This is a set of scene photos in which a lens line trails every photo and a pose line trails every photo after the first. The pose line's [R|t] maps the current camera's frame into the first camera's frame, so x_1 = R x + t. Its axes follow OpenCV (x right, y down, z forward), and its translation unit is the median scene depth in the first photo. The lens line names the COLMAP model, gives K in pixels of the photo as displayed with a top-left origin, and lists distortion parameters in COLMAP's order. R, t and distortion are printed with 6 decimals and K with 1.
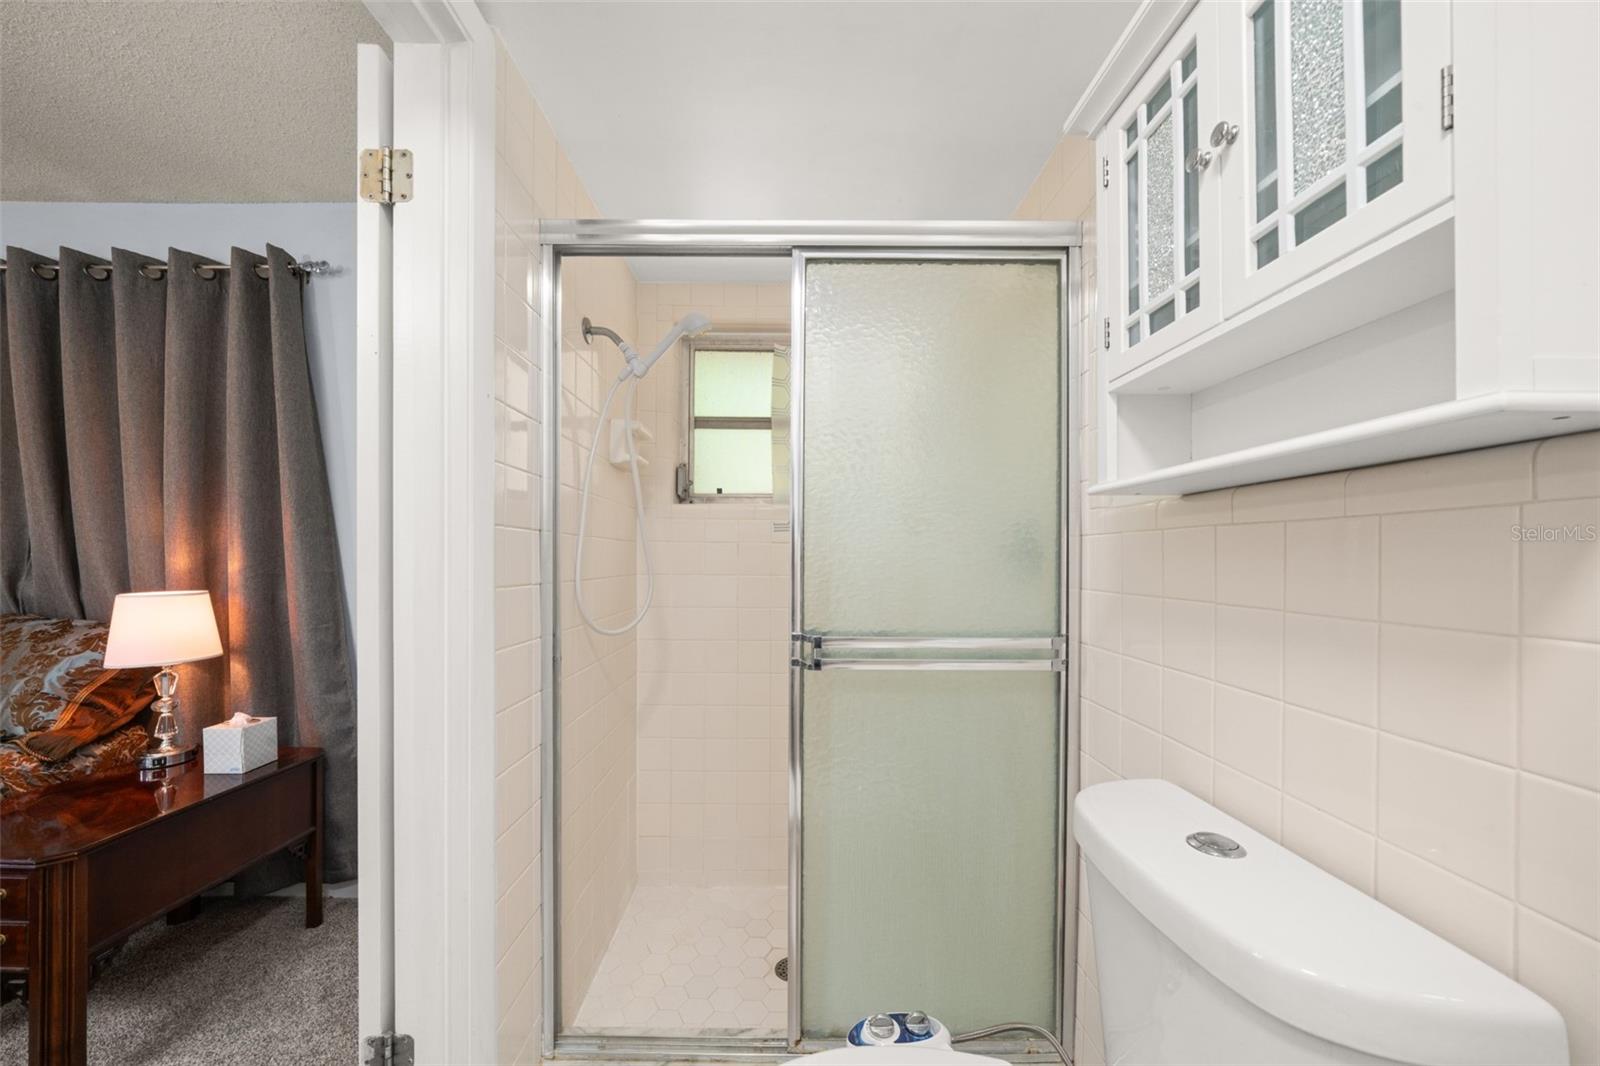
lens RADIAL K [[555.8, 0, 789.3], [0, 555.8, 543.7], [0, 0, 1]] dist [-0.008160, 0.000004]
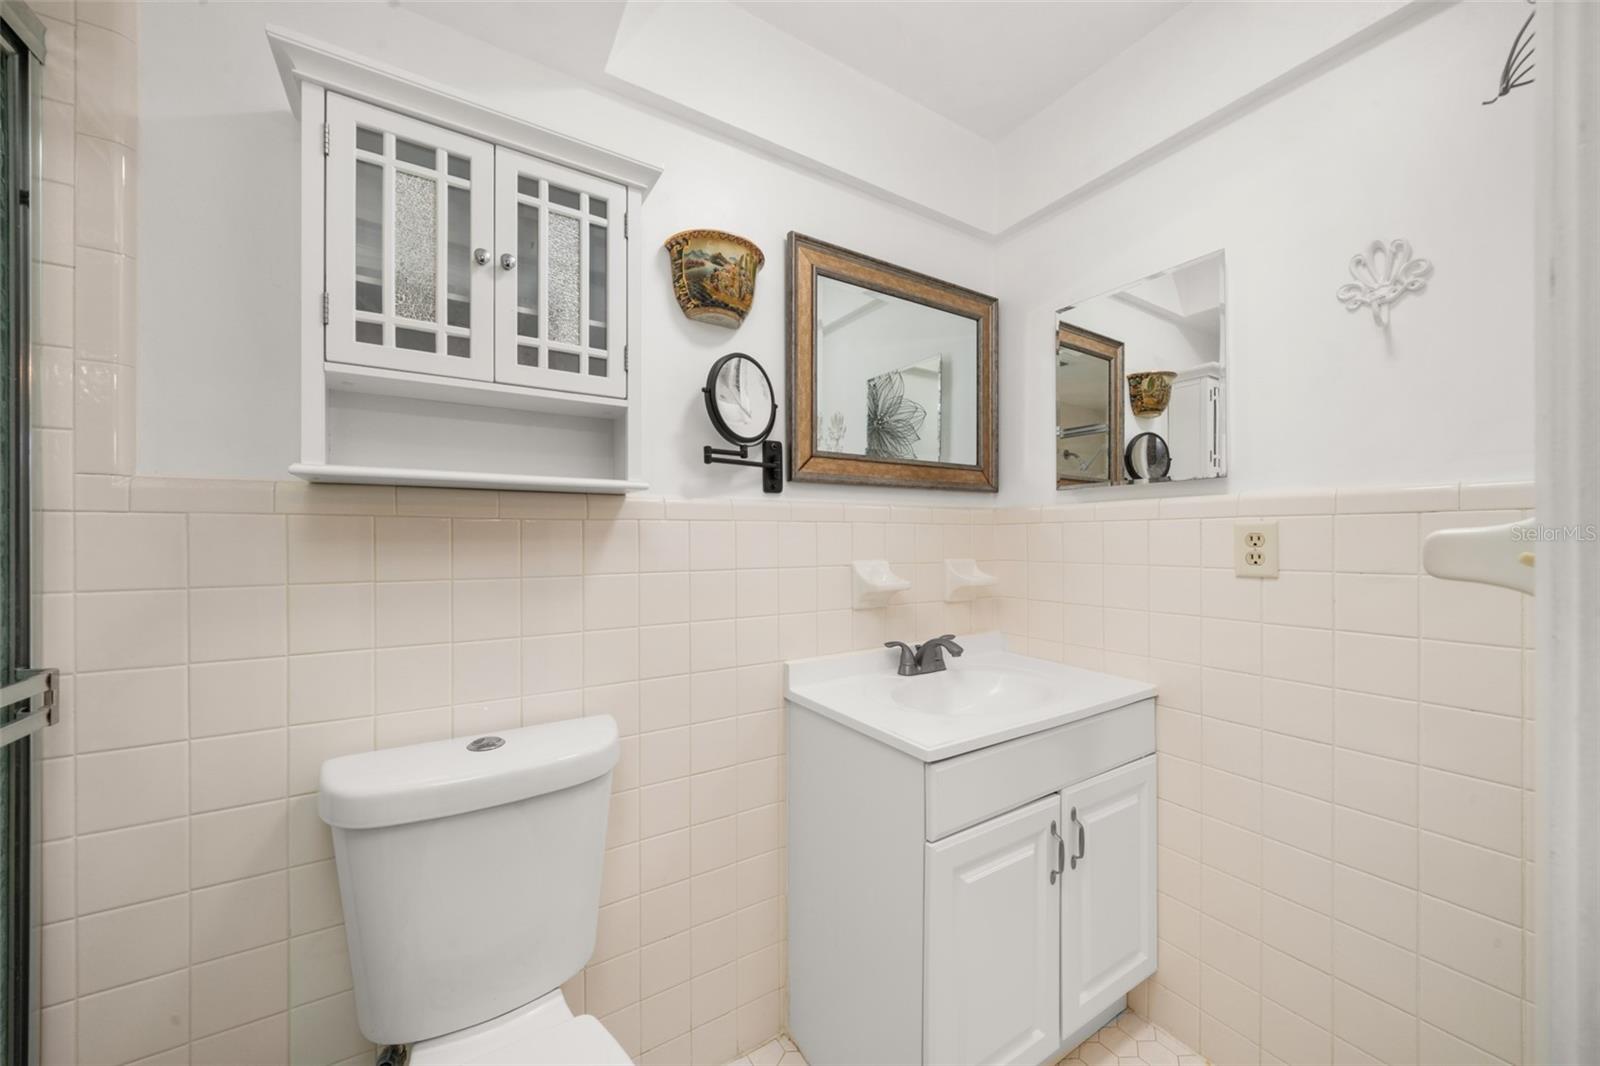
lens RADIAL K [[549.6, 0, 786.9], [0, 549.6, 536.3], [0, 0, 1]] dist [-0.006410, 0.000062]
pose [[-0.503284, 0.004404, 0.864110, -0.889495], [-0.016468, 0.999757, -0.014687, 0.014870], [-0.863964, -0.021622, -0.503088, 1.082304]]
